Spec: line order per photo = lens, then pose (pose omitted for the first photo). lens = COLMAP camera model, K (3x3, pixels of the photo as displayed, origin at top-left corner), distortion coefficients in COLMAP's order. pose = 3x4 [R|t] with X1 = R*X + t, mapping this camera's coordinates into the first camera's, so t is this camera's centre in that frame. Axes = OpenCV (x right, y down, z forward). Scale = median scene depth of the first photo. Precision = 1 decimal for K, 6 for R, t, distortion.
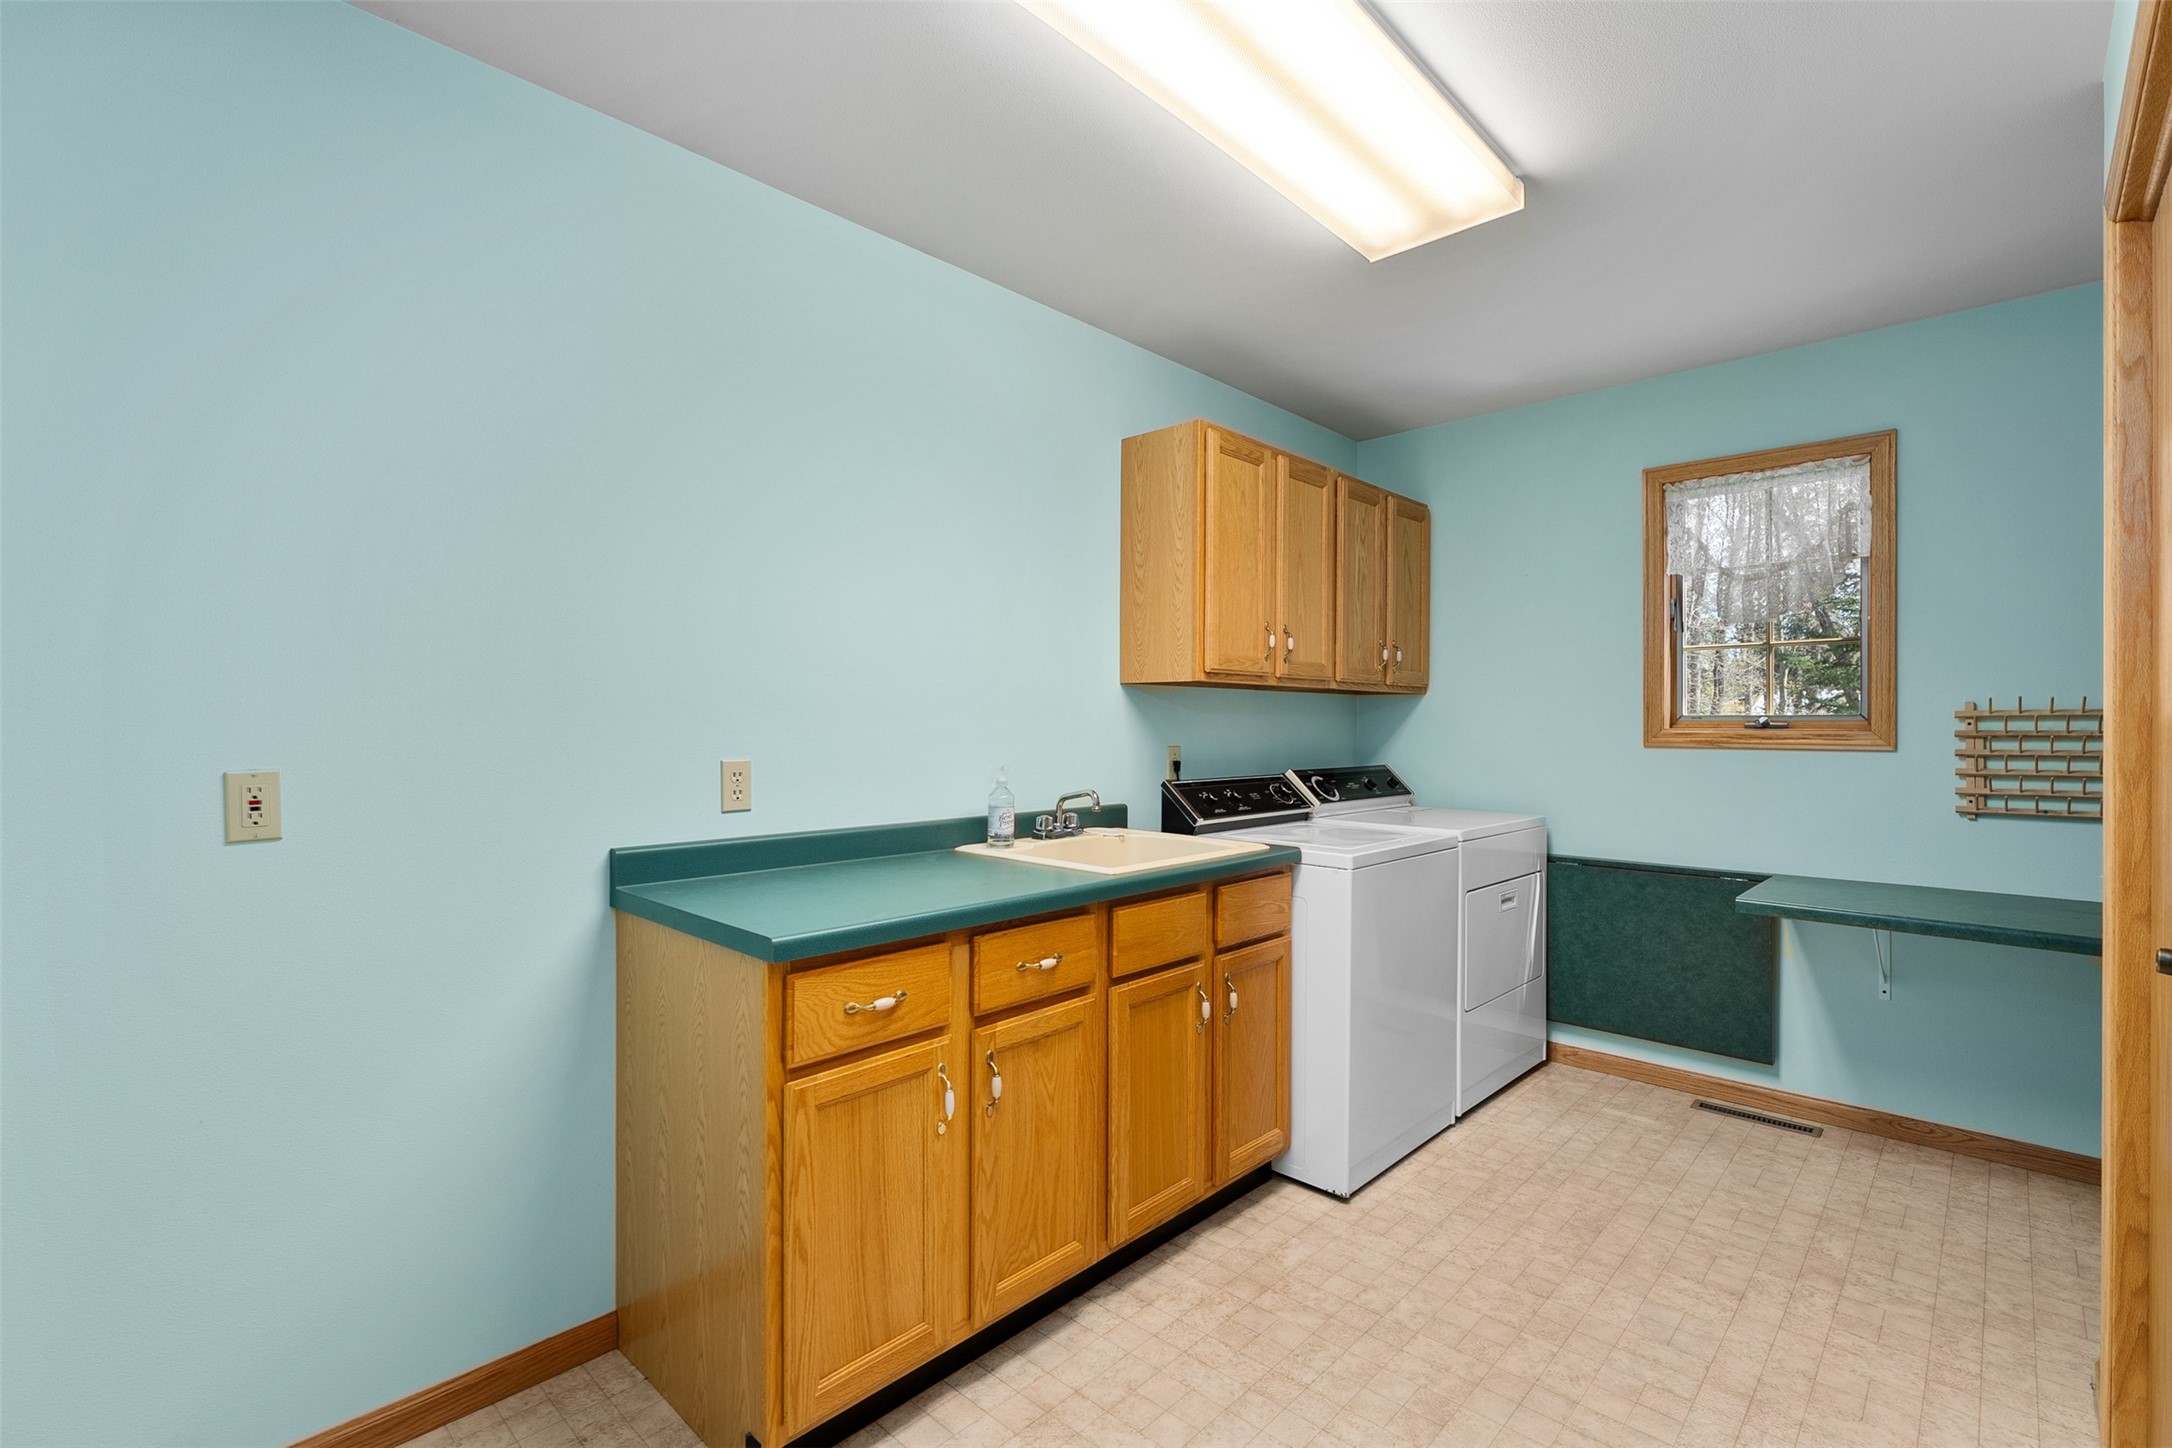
lens RADIAL K [[976.9, 0, 1084.9], [0, 976.9, 712.9], [0, 0, 1]] dist [0.000008, 0.000222]
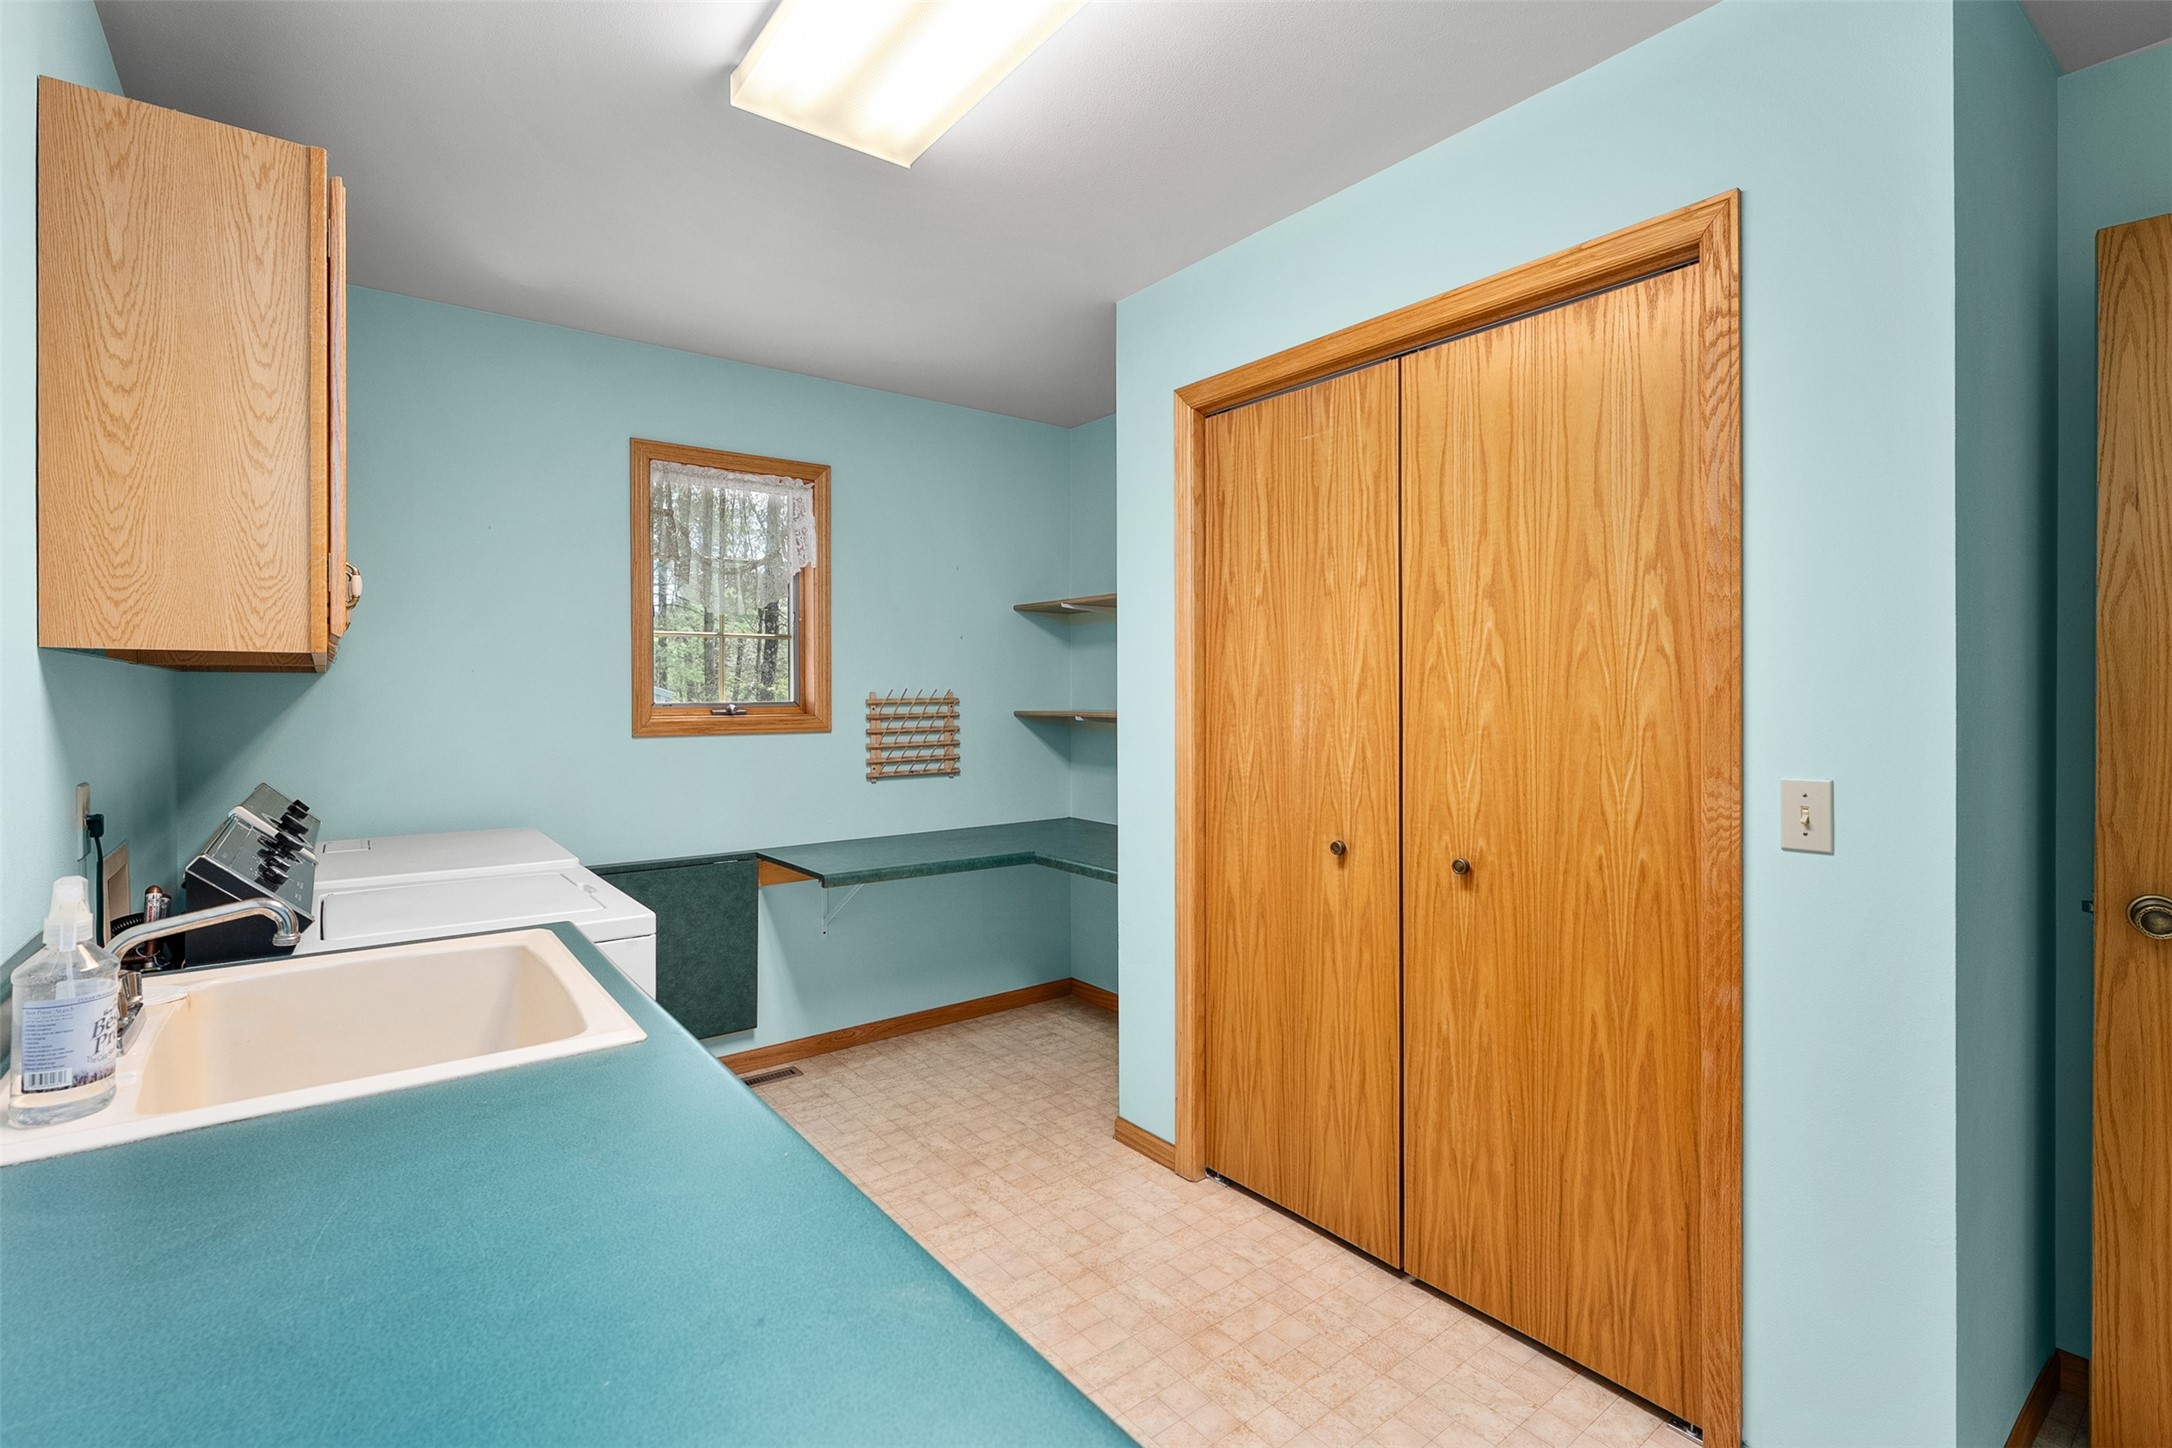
lens RADIAL K [[983.4, 0, 1081.2], [0, 983.4, 693.5], [0, 0, 1]] dist [-0.000276, 0.000088]
pose [[0.158052, -0.003161, 0.987426, -0.328135], [-0.006214, 0.999972, 0.004196, -0.015734], [-0.987411, -0.006799, 0.158028, 0.504465]]
